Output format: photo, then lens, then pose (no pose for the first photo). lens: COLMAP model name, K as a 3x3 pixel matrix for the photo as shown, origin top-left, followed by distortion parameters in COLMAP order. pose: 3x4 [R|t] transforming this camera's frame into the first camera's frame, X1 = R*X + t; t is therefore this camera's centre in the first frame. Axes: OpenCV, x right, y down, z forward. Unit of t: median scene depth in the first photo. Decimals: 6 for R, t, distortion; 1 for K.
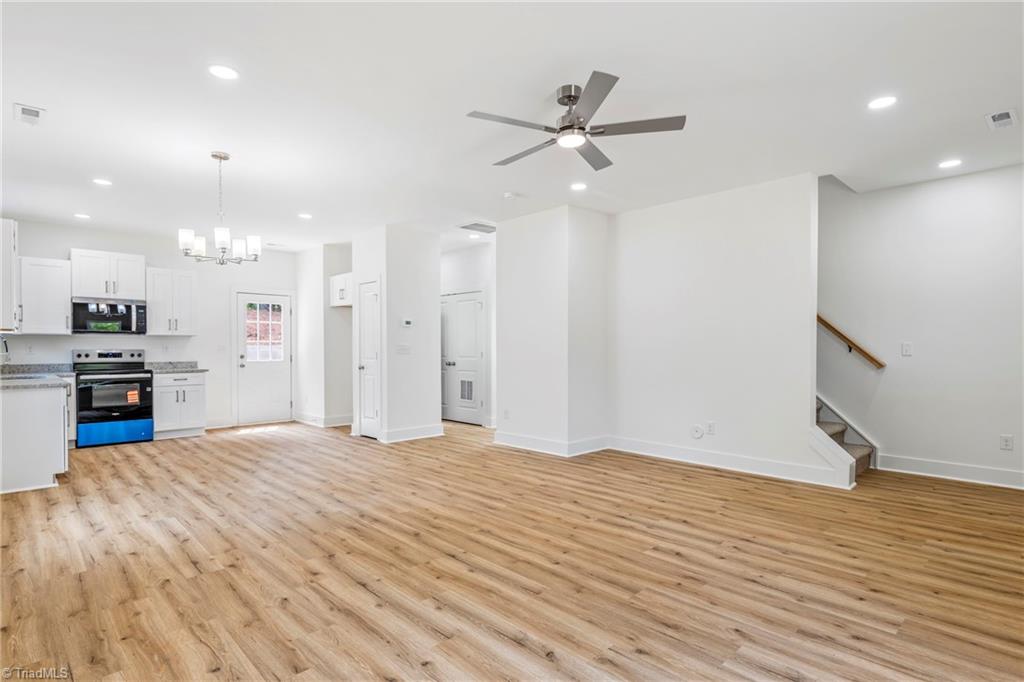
lens RADIAL K [[526.3, 0, 510.0], [0, 526.3, 358.0], [0, 0, 1]] dist [0.002273, 0.000550]
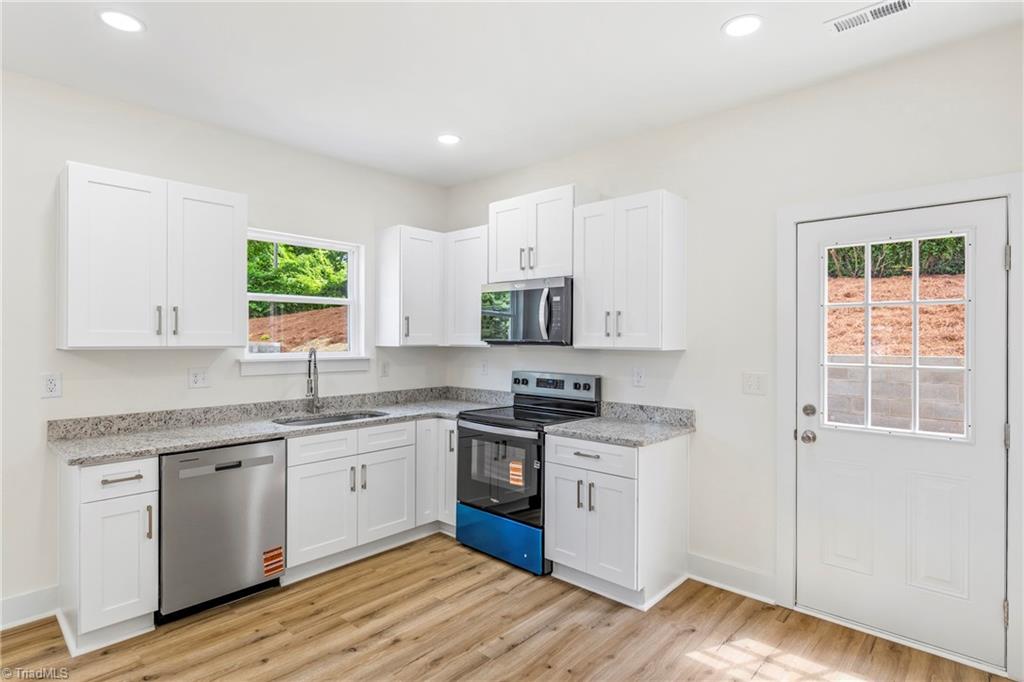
lens RADIAL K [[526.3, 0, 507.7], [0, 526.3, 340.2], [0, 0, 1]] dist [0.002273, 0.000550]
pose [[0.060077, 0.004430, -0.998184, -0.361913], [-0.024955, 0.999684, 0.002935, -0.084669], [0.997882, 0.024734, 0.060169, 1.542721]]
